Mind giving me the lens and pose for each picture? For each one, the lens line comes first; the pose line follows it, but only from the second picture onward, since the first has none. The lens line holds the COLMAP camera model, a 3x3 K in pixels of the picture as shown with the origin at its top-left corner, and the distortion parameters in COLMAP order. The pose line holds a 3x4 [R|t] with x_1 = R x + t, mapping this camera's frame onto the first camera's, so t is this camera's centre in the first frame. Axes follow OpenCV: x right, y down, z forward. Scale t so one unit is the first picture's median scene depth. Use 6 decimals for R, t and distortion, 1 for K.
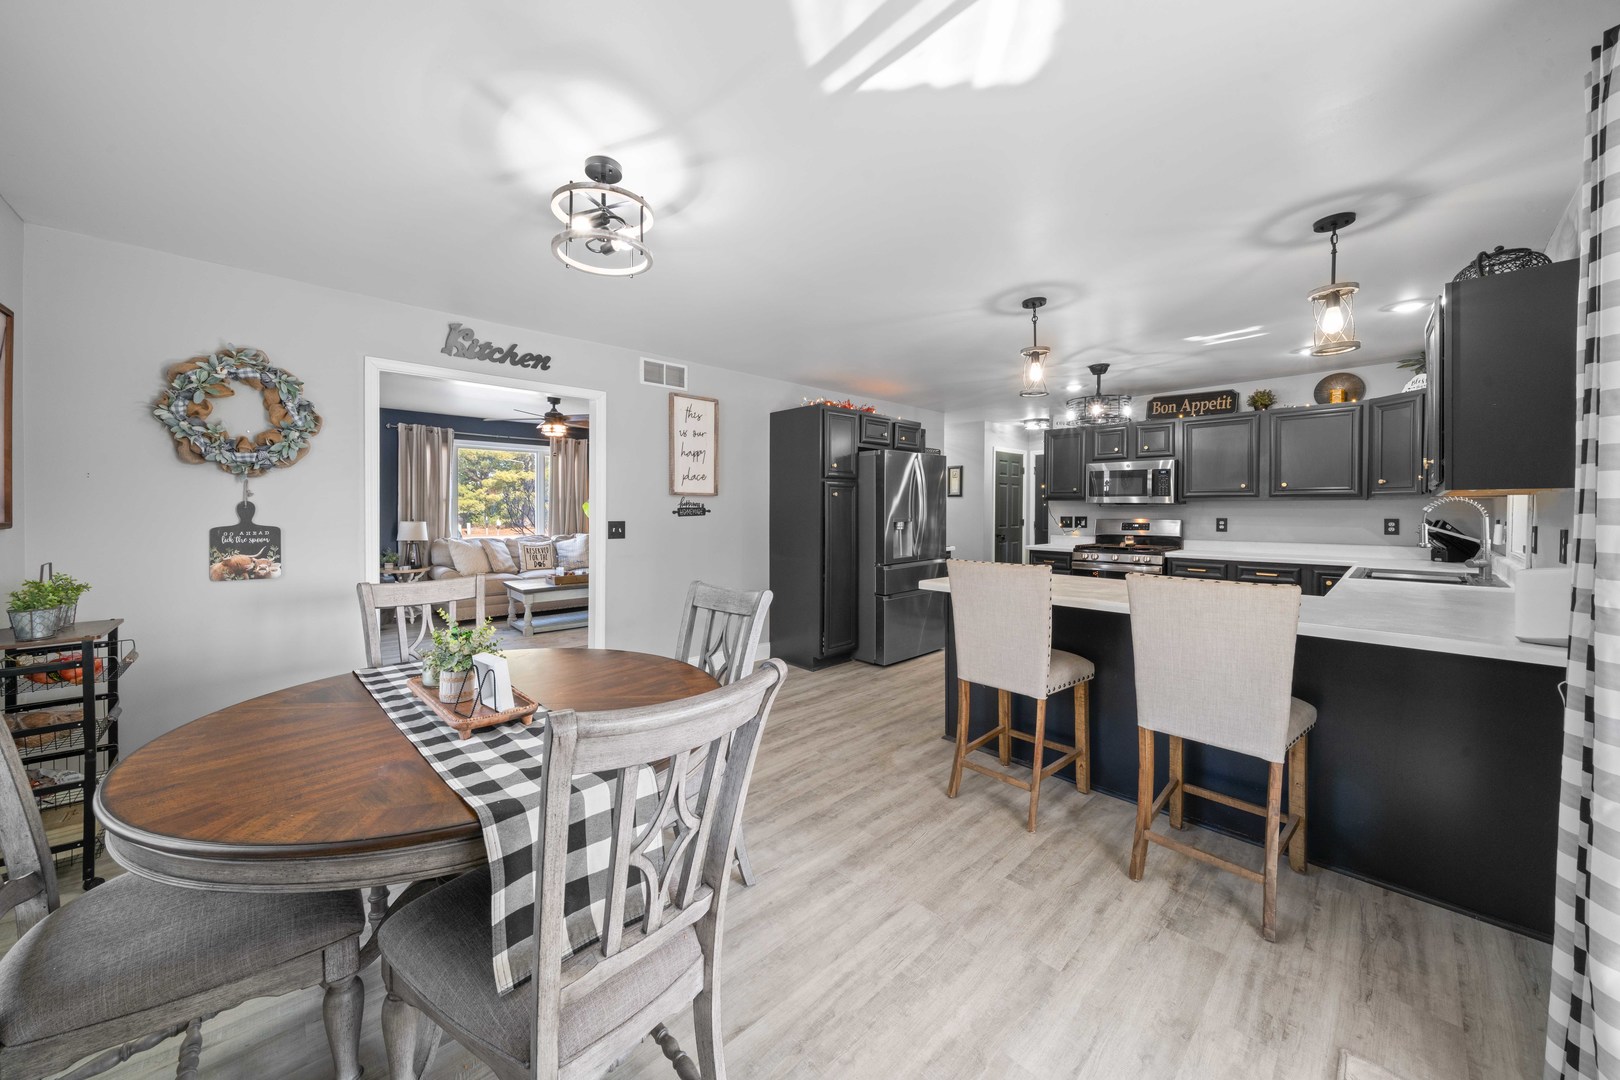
lens RADIAL K [[572.1, 0, 803.4], [0, 572.1, 512.1], [0, 0, 1]] dist [0.000022, 0.000000]
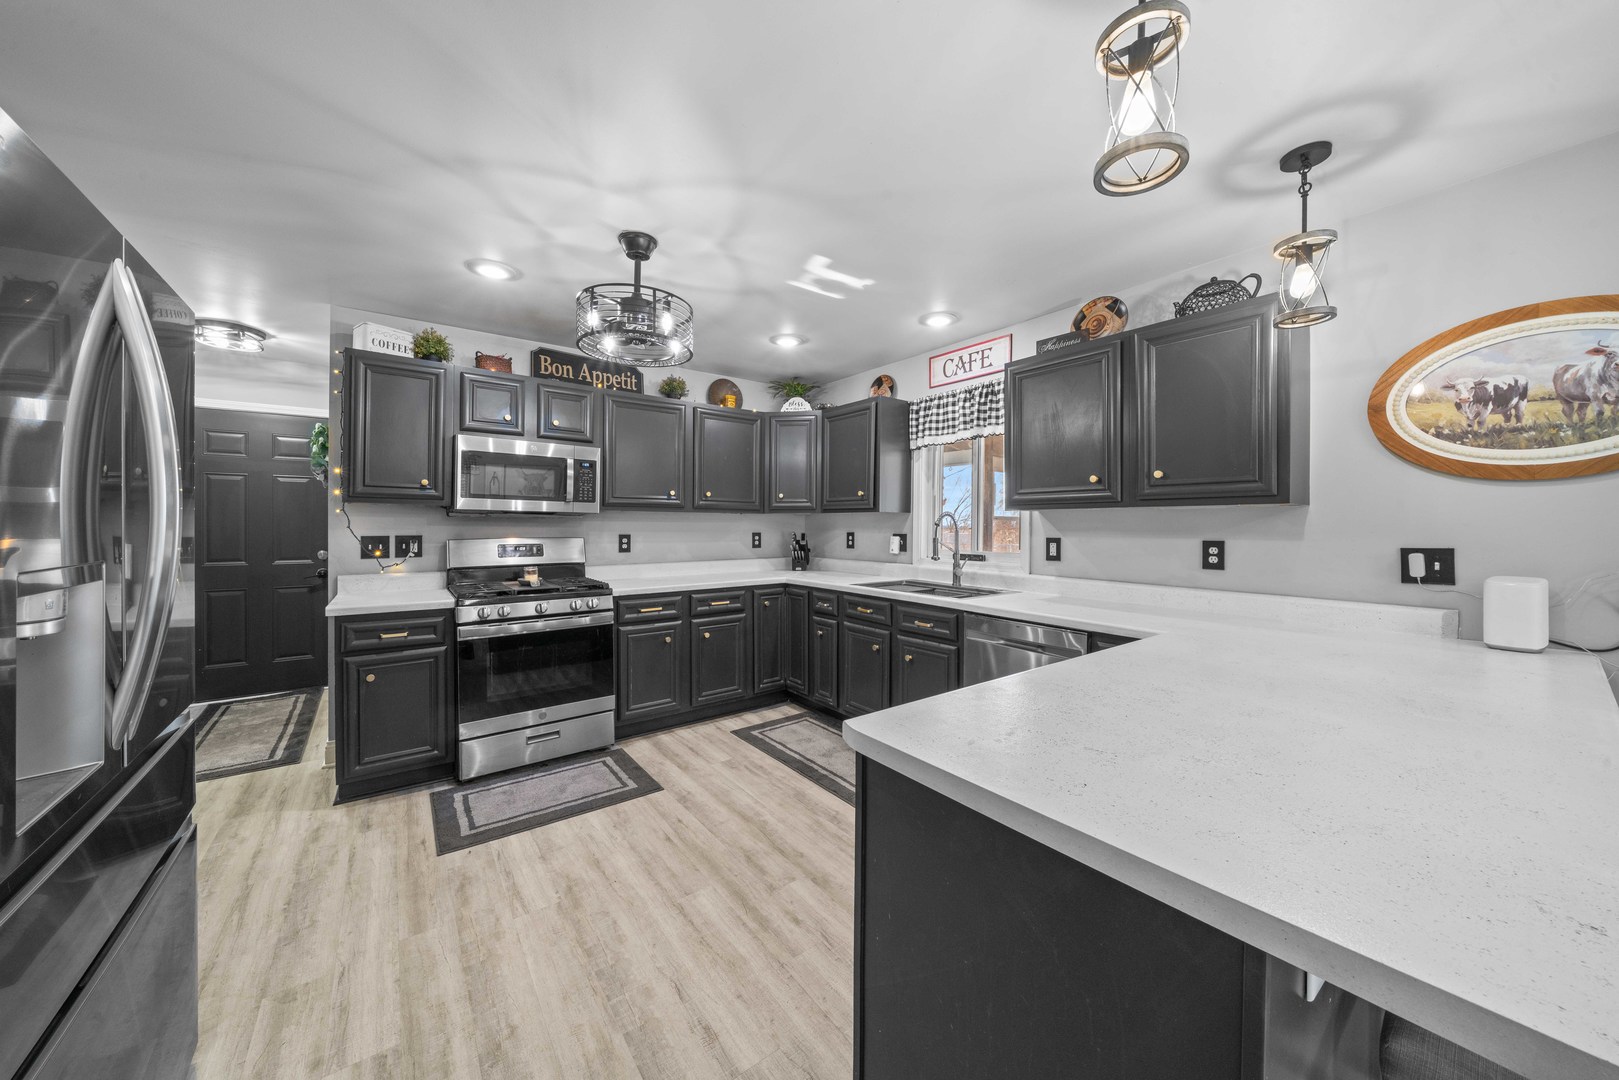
lens RADIAL K [[558.1, 0, 806.9], [0, 558.1, 525.4], [0, 0, 1]] dist [0.000138, -0.000002]
pose [[0.125677, -0.001063, 0.992071, 0.038361], [0.001226, 0.999999, 0.000917, -0.001883], [-0.992070, 0.001102, 0.125679, 0.786193]]
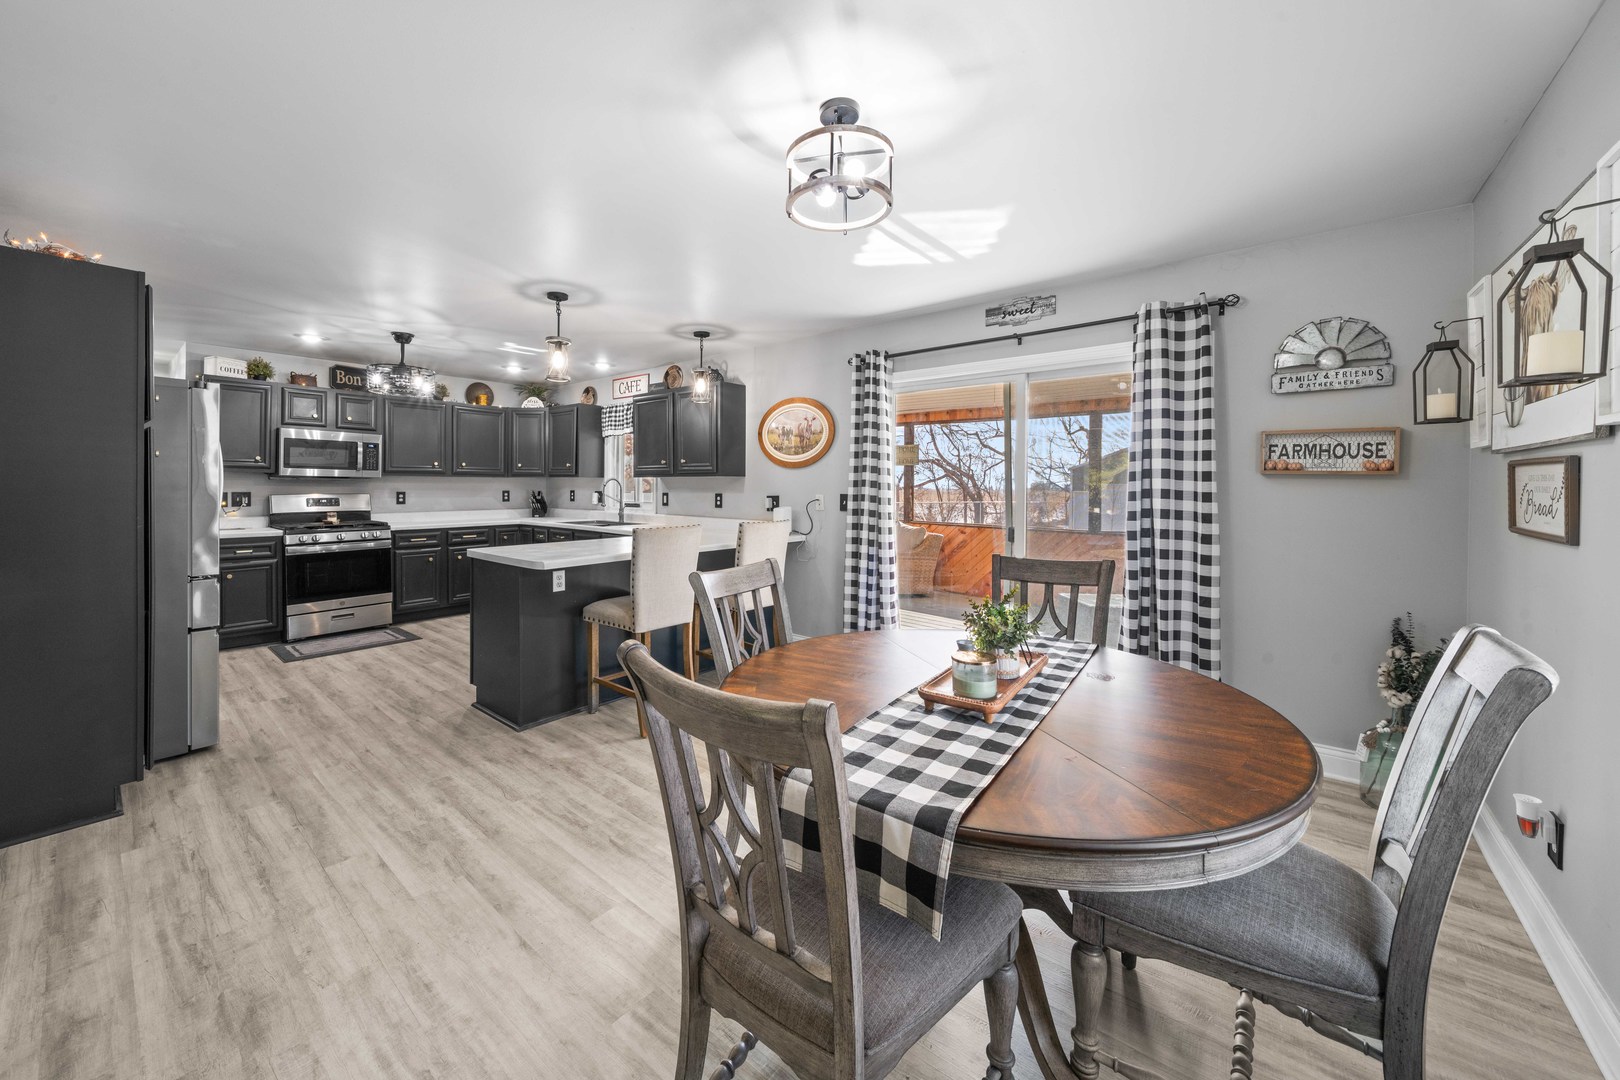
lens RADIAL K [[584.2, 0, 758.3], [0, 584.2, 488.5], [0, 0, 1]] dist [-0.000949, -0.000117]
pose [[-0.086365, -0.005888, 0.996246, -0.512839], [0.000584, 0.999982, 0.005961, -0.002253], [-0.996263, 0.001096, -0.086360, 0.489893]]
